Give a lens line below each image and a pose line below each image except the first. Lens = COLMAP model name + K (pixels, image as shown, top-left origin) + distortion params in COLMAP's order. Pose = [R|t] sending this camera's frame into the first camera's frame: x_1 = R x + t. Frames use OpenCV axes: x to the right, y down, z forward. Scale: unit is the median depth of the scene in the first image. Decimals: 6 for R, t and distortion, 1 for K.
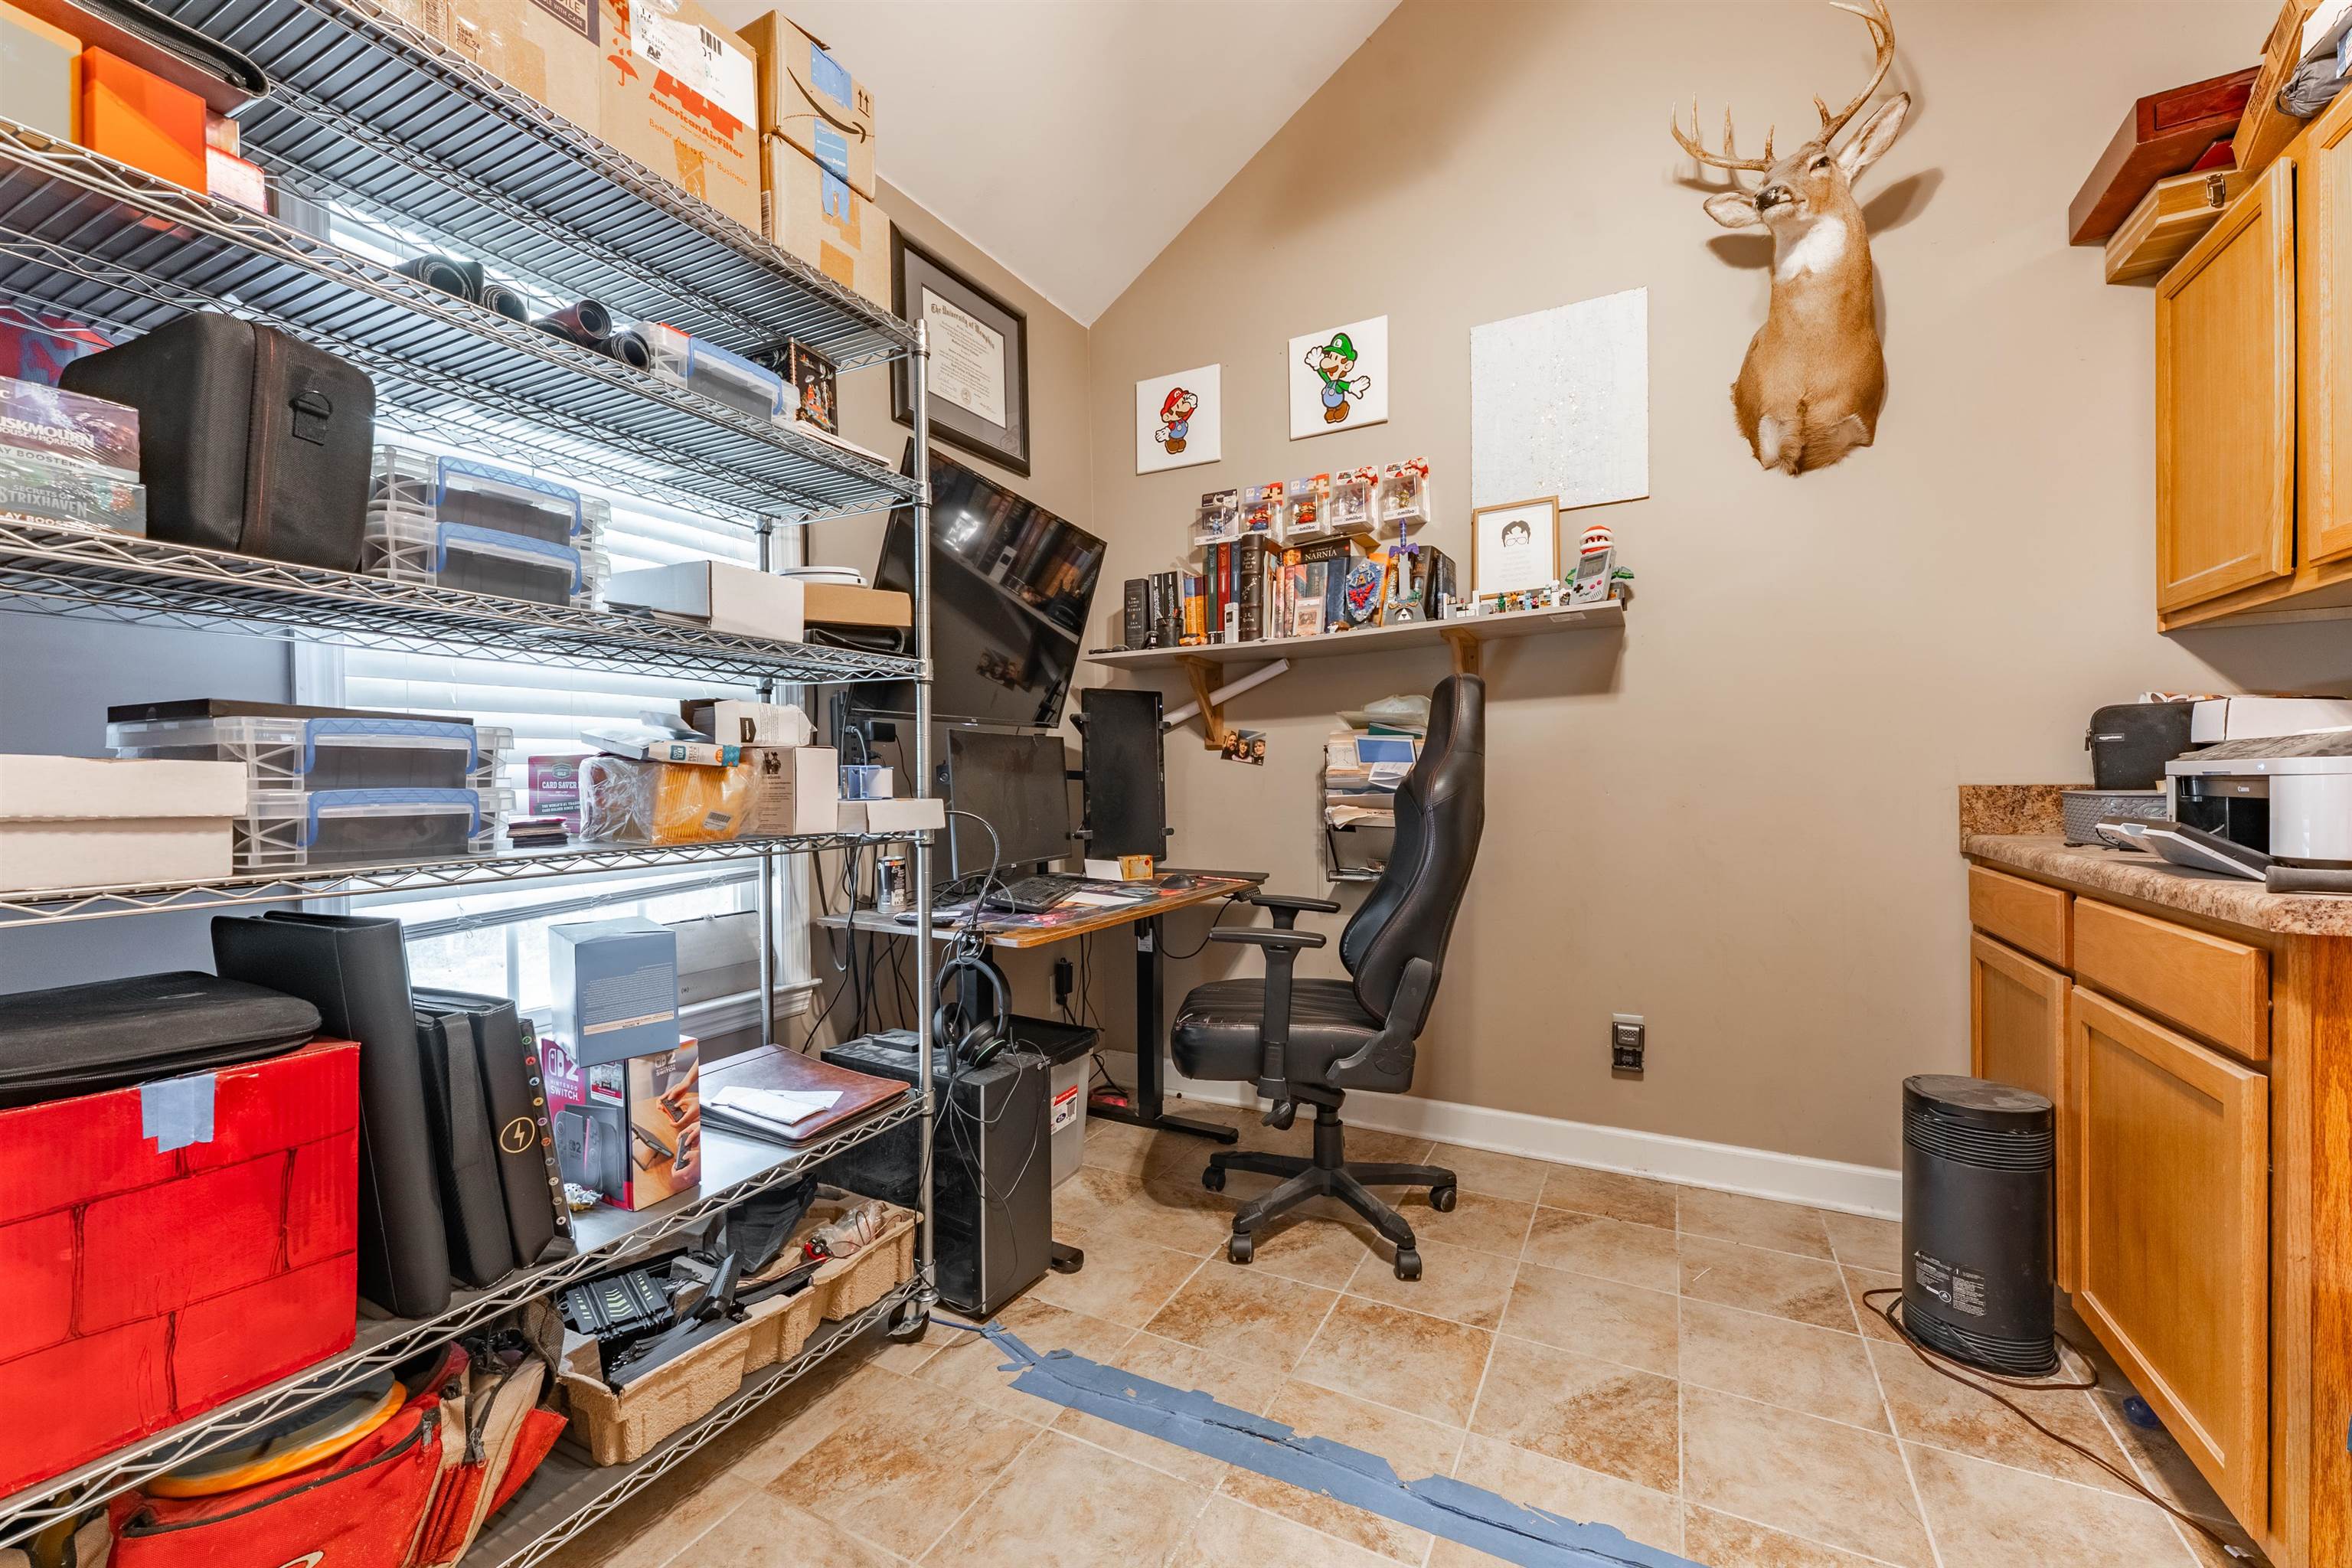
lens RADIAL K [[945.4, 0, 1178.7], [0, 945.4, 793.9], [0, 0, 1]] dist [0.005869, -0.001560]
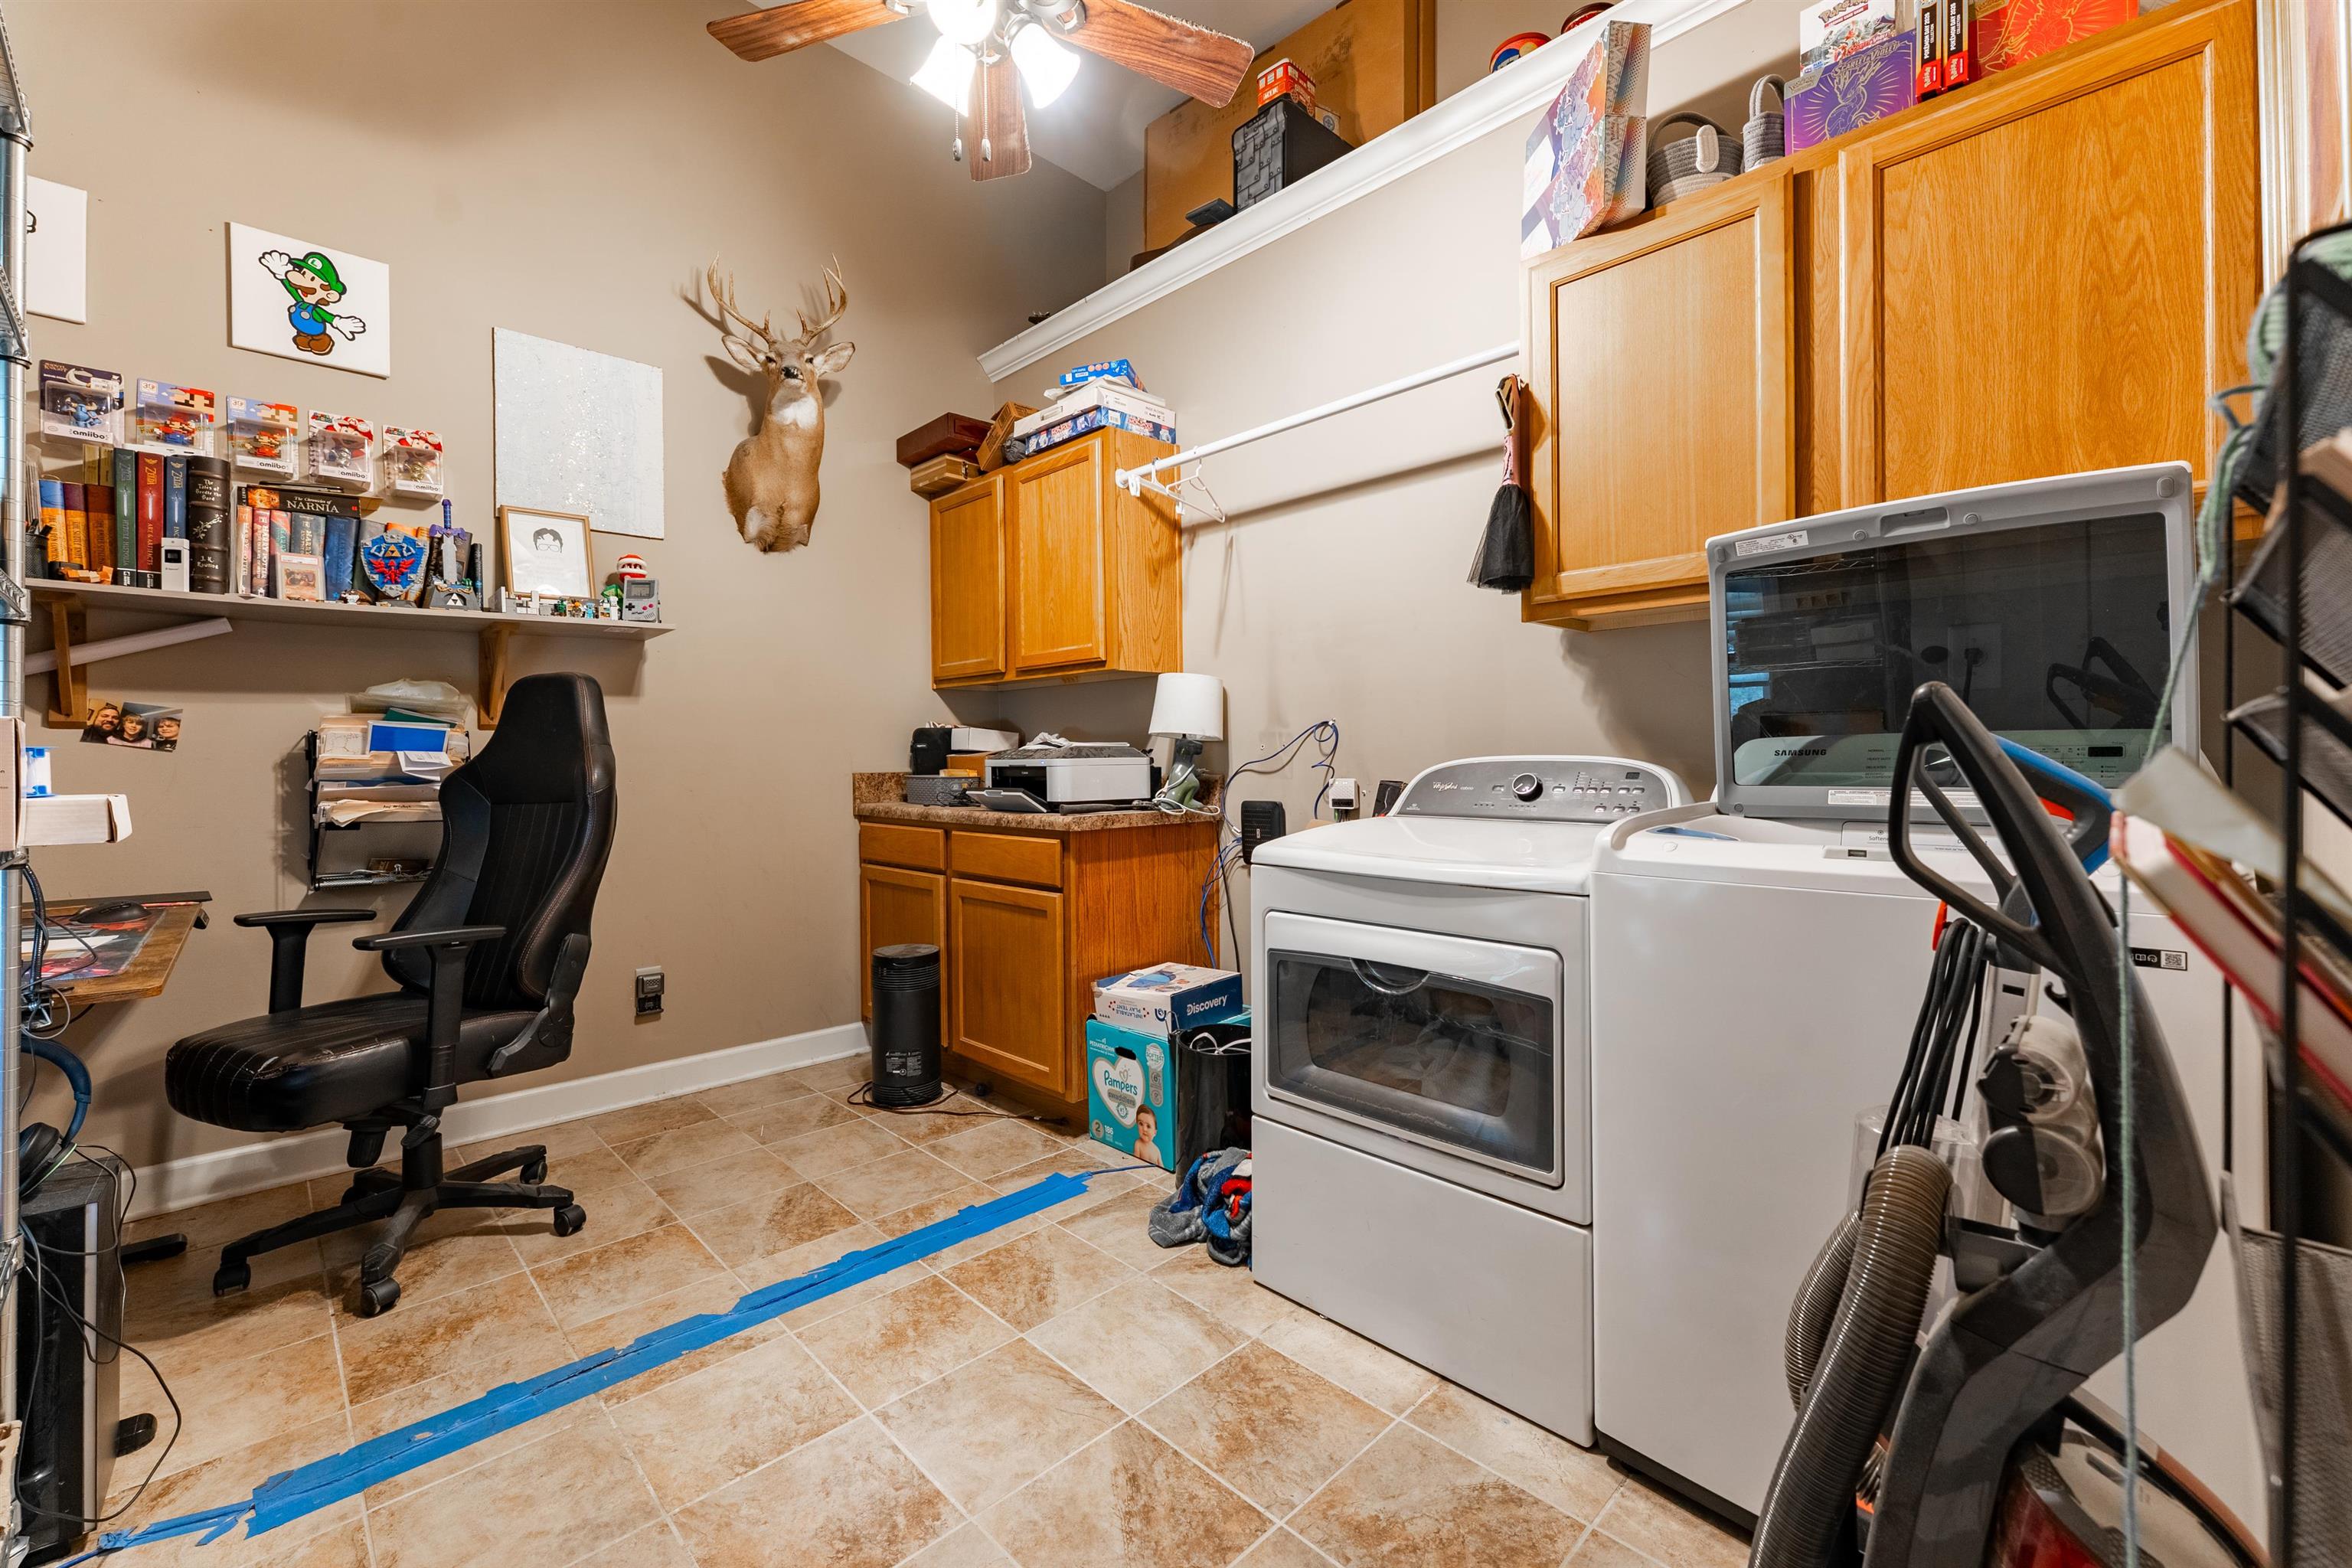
lens RADIAL K [[945.4, 0, 1152.9], [0, 945.4, 766.2], [0, 0, 1]] dist [0.005869, -0.001560]
pose [[0.317703, 0.003757, 0.948183, -0.489365], [0.018710, 0.999773, -0.010231, 0.004749], [-0.948006, 0.020991, 0.317560, 0.017545]]
